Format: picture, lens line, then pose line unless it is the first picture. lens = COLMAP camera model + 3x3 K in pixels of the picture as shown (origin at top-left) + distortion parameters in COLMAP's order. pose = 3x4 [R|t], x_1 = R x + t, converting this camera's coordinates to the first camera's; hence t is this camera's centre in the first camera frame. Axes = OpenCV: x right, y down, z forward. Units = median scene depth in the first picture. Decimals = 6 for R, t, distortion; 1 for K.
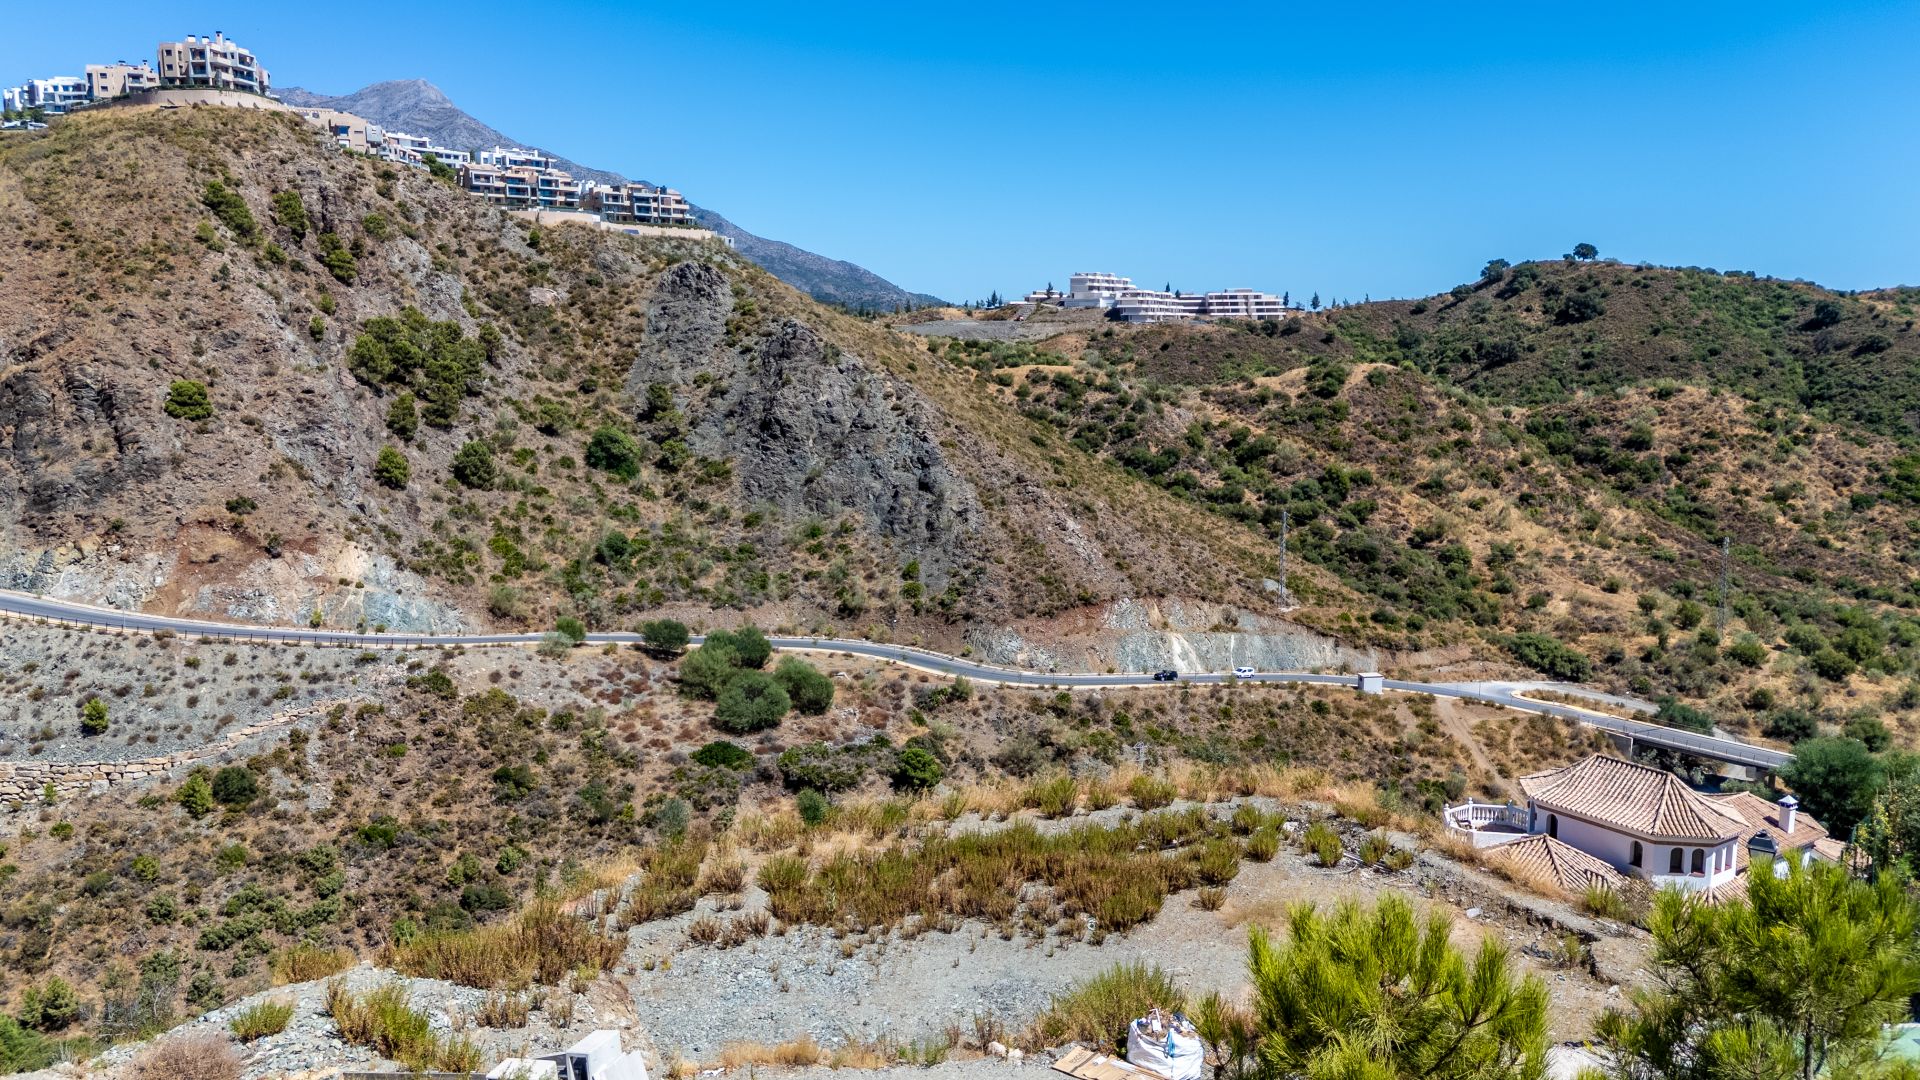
lens RADIAL K [[1406.6, 0, 956.1], [0, 1406.6, 533.7], [0, 0, 1]] dist [0.071865, -0.084246]
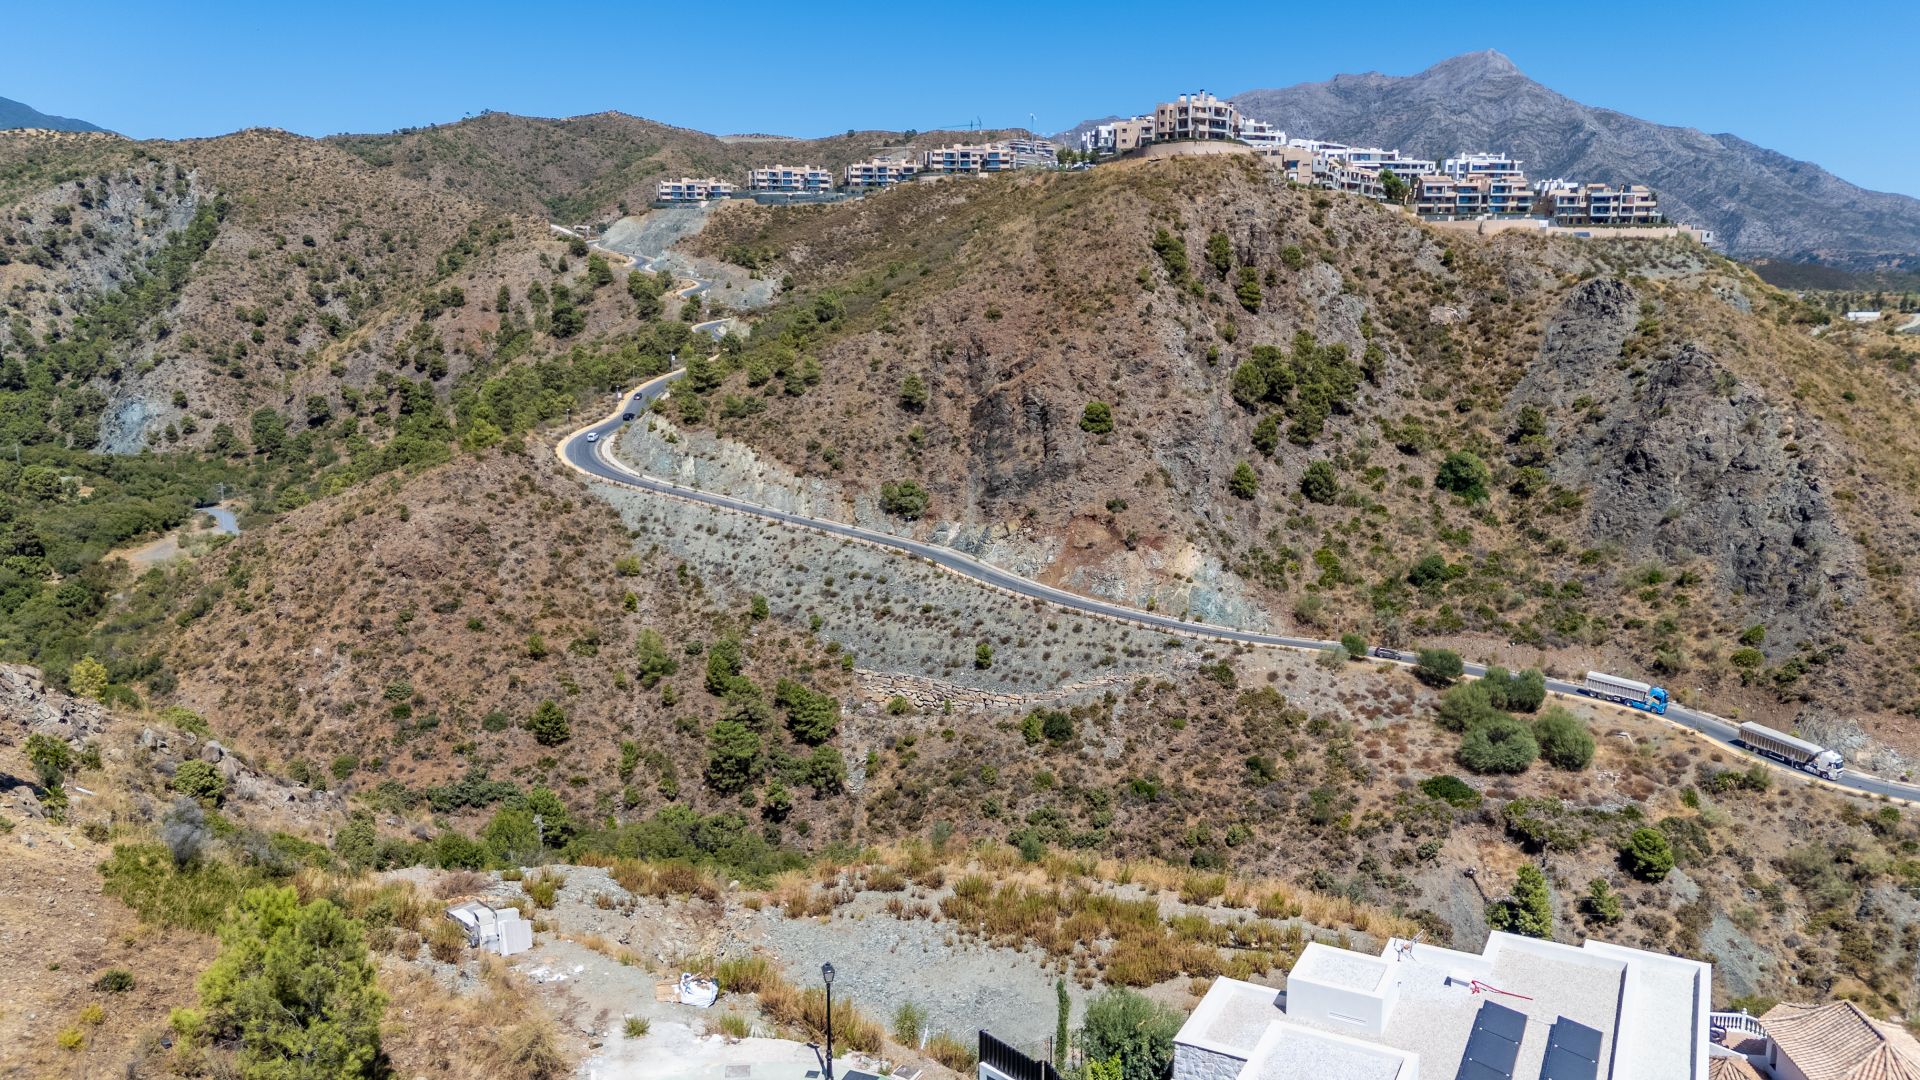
lens RADIAL K [[1390.6, 0, 950.6], [0, 1390.6, 547.3], [0, 0, 1]] dist [0.066857, -0.065112]
pose [[0.761710, 0.111903, -0.638182, 0.141627], [-0.091904, 0.993674, 0.064544, -0.039630], [0.641367, 0.009487, 0.767175, -0.028534]]
